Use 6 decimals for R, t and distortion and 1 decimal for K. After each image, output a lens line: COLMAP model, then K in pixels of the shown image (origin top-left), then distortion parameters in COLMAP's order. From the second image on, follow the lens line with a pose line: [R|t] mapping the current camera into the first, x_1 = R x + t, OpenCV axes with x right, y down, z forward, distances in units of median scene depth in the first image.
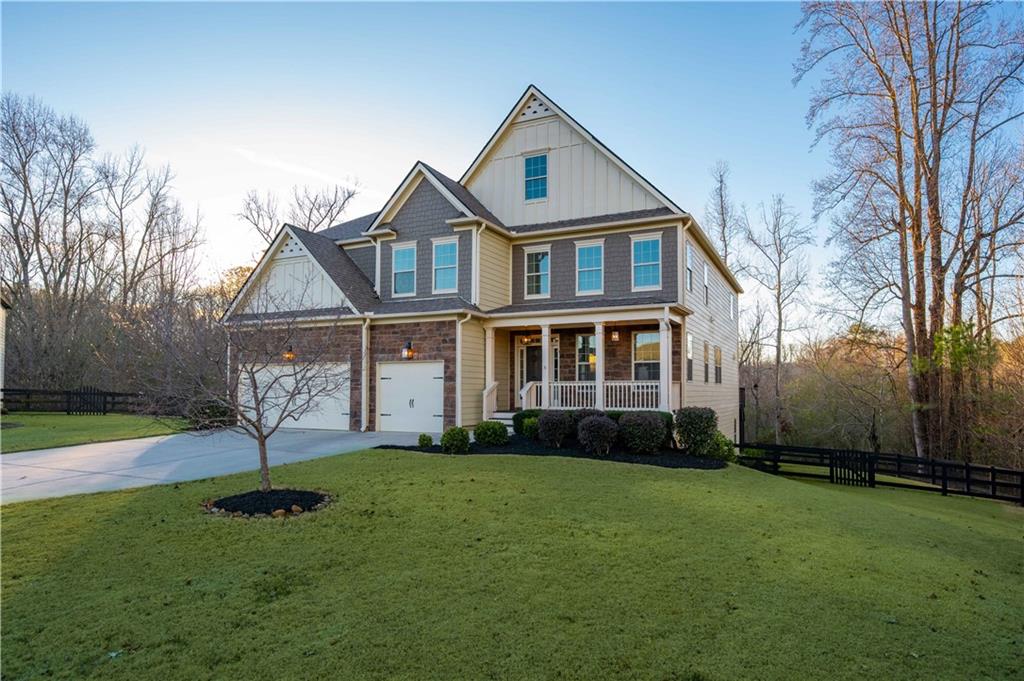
lens RADIAL K [[574.2, 0, 512.0], [0, 574.2, 340.5], [0, 0, 1]] dist [0.000973, 0.000073]
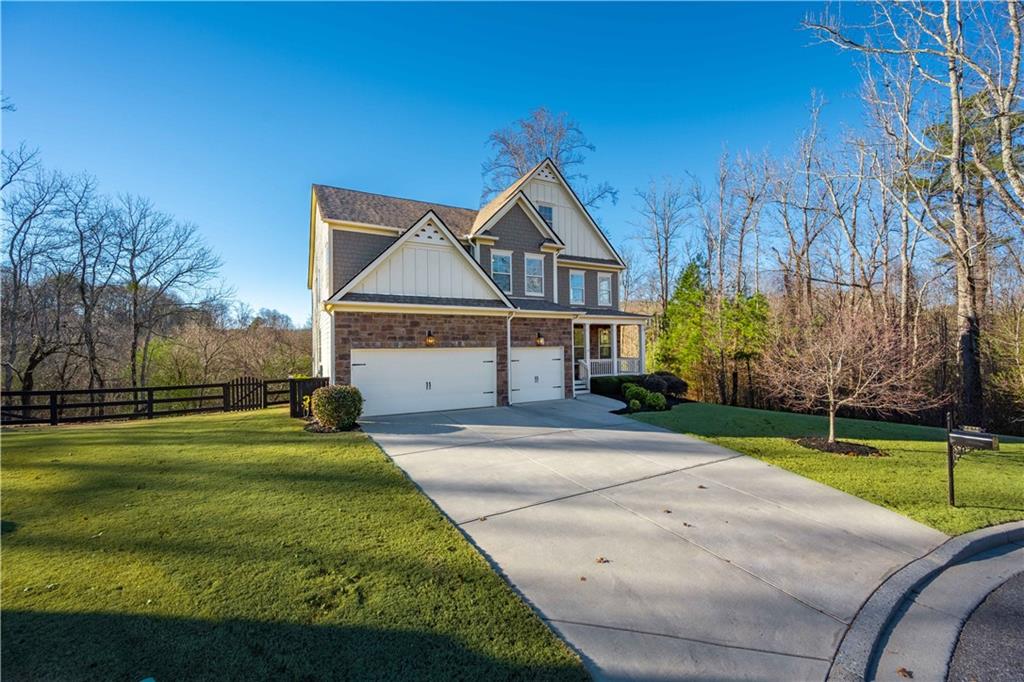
lens RADIAL K [[407.8, 0, 514.6], [0, 407.8, 334.1], [0, 0, 1]] dist [0.000161, 0.000034]
pose [[0.611663, 0.024867, 0.790728, -0.919534], [-0.042352, 0.999102, 0.001340, 0.007234], [-0.789984, -0.034308, 0.612167, 0.466437]]
